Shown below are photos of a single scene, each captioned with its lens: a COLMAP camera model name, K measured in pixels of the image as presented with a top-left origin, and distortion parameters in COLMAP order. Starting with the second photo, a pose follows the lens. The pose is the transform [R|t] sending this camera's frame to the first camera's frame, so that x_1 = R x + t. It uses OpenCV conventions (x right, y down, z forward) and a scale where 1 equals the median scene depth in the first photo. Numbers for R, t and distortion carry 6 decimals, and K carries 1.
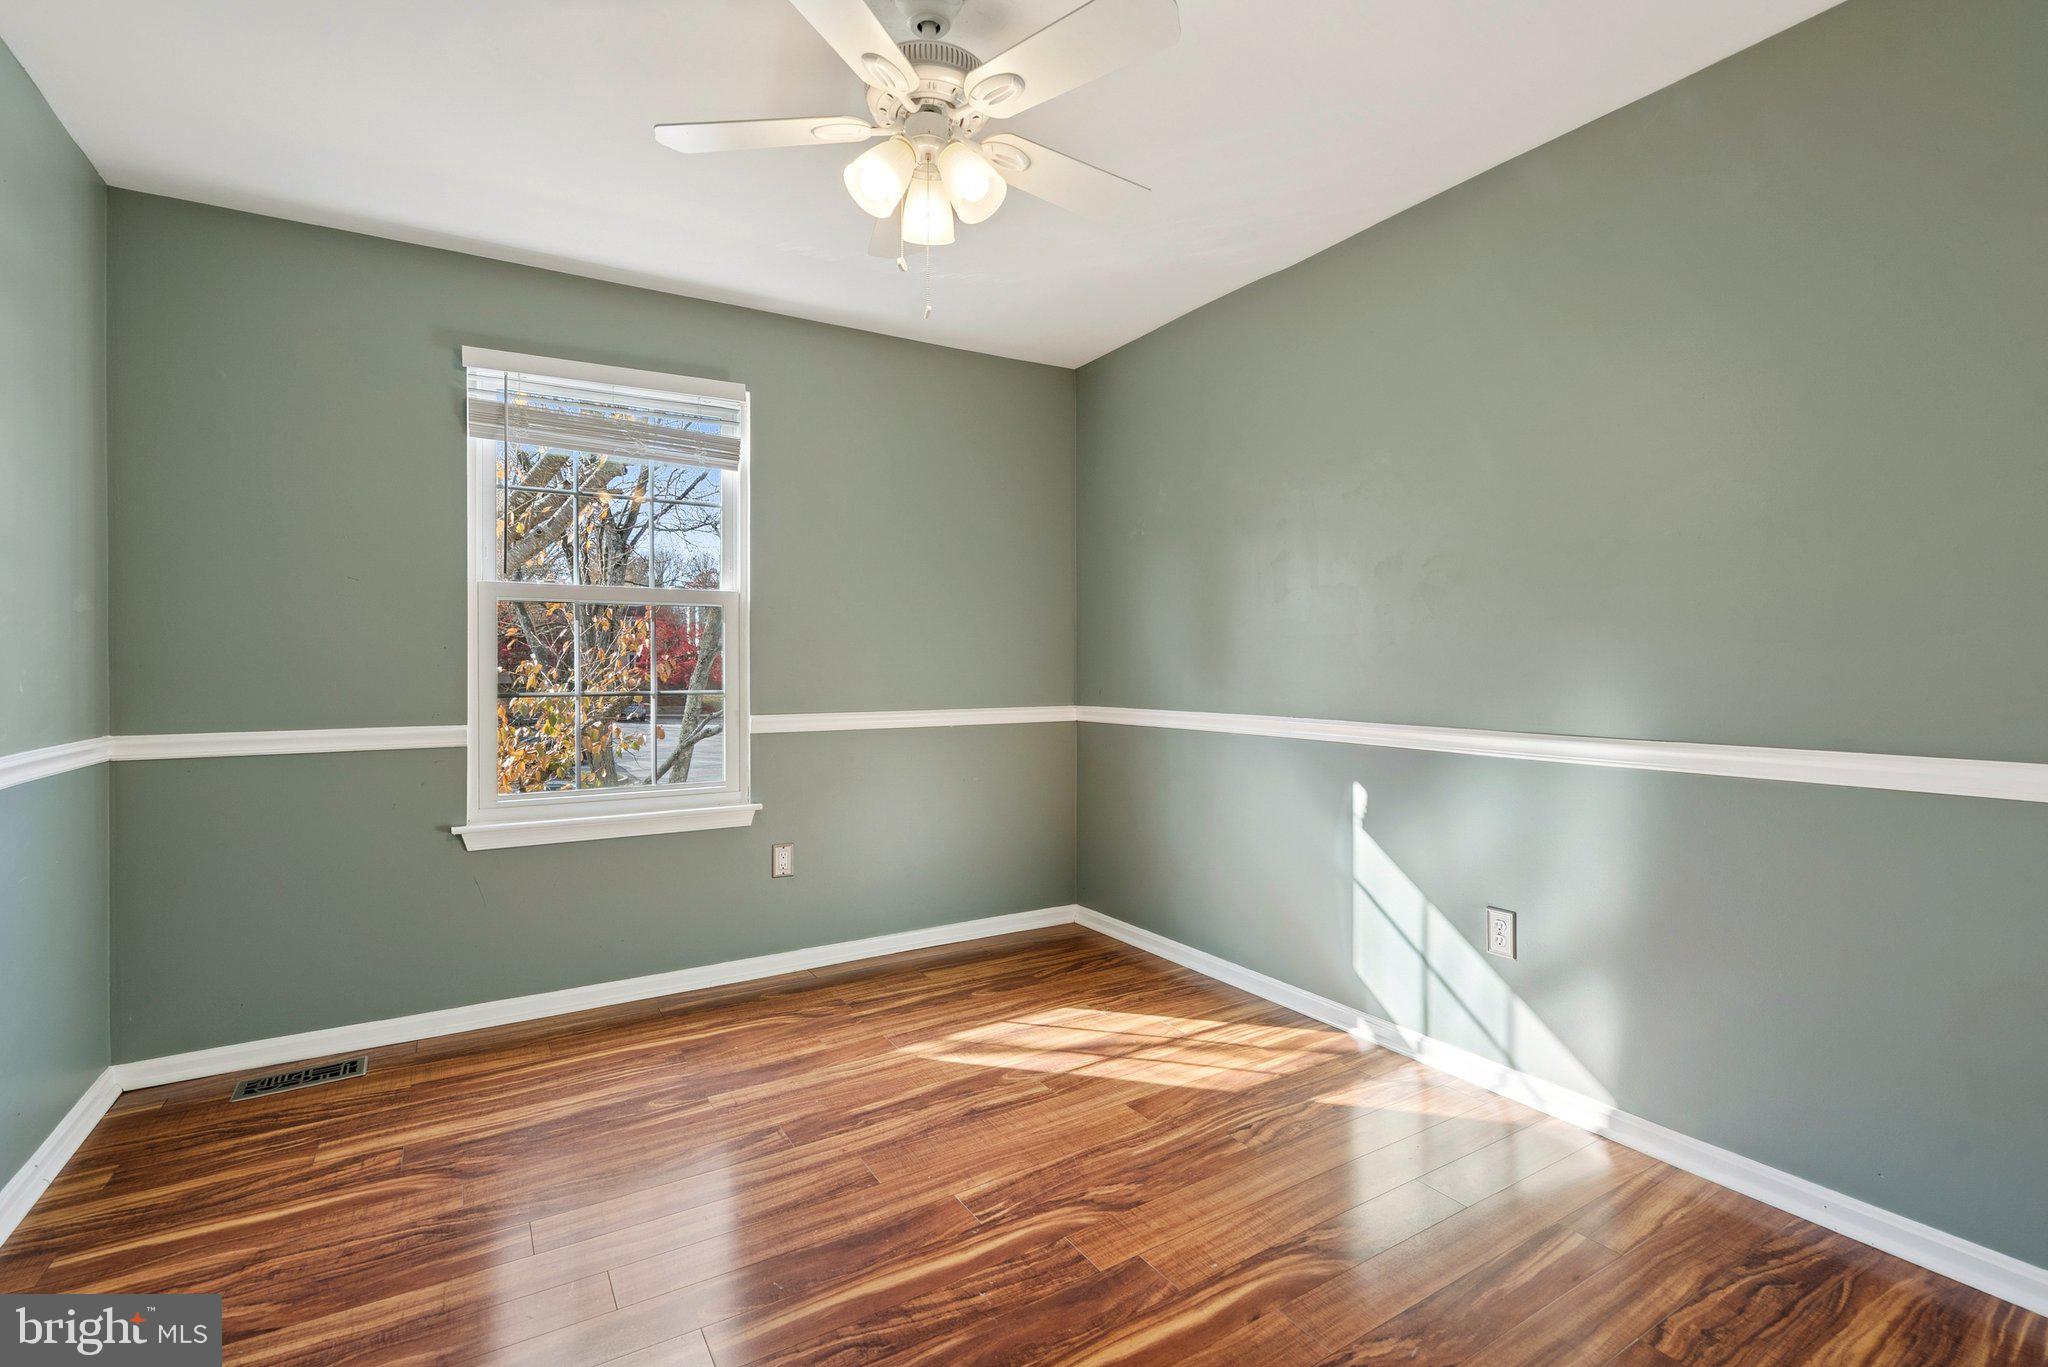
lens RADIAL K [[937.2, 0, 1031.2], [0, 937.2, 675.8], [0, 0, 1]] dist [-0.000522, 0.000366]
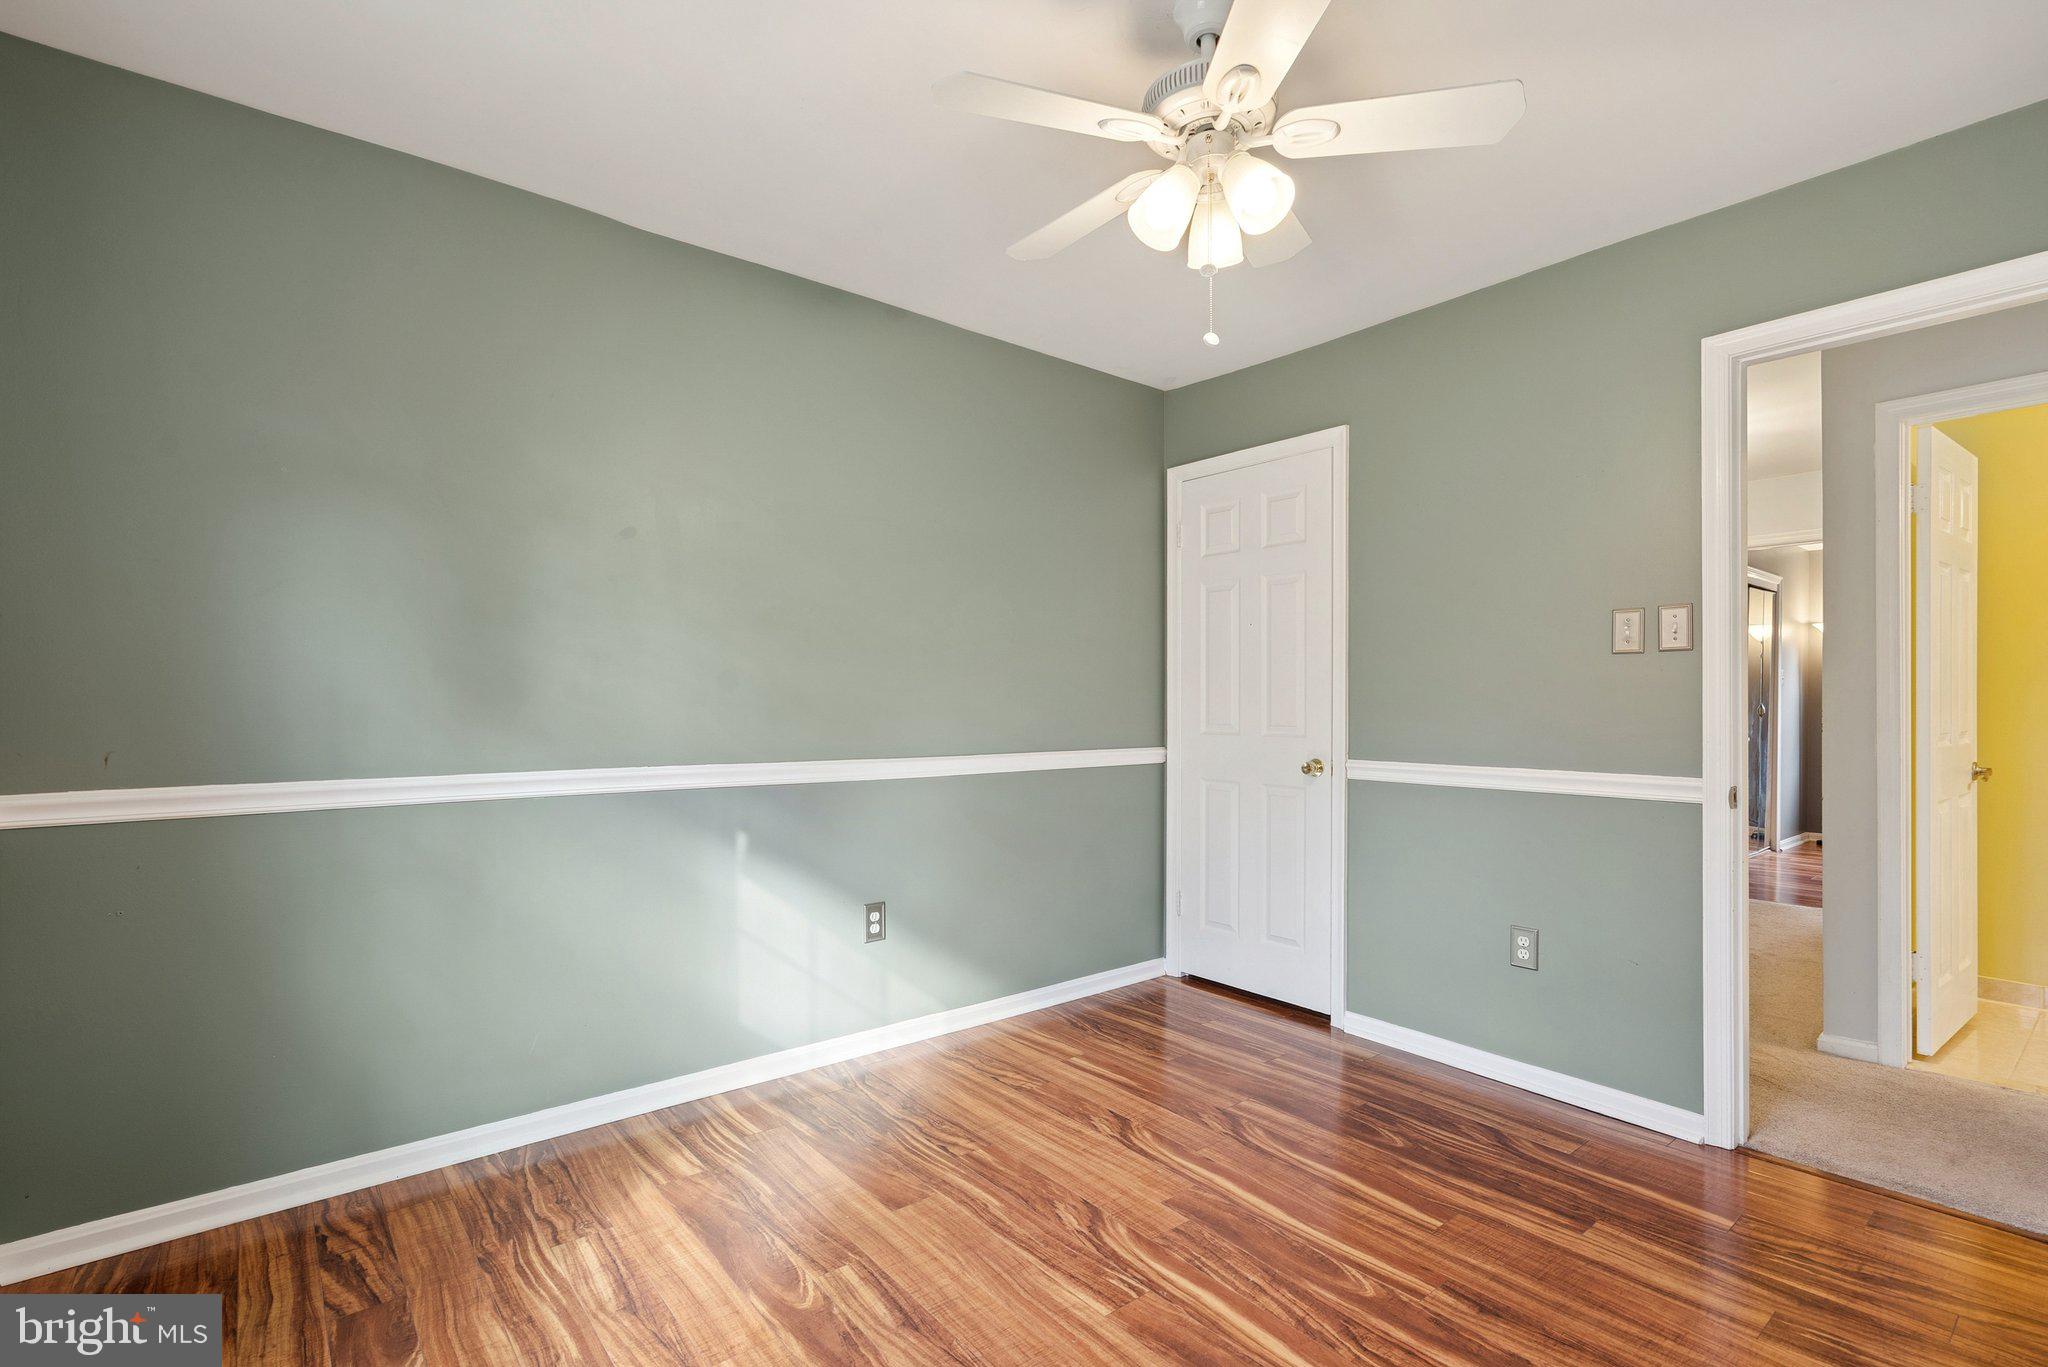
lens RADIAL K [[937.2, 0, 1036.2], [0, 937.2, 683.1], [0, 0, 1]] dist [-0.000522, 0.000366]
pose [[-0.135996, 0.027155, 0.990337, -0.932085], [0.008011, 0.999622, -0.026309, -0.011132], [-0.990677, 0.004356, -0.136162, 1.154882]]
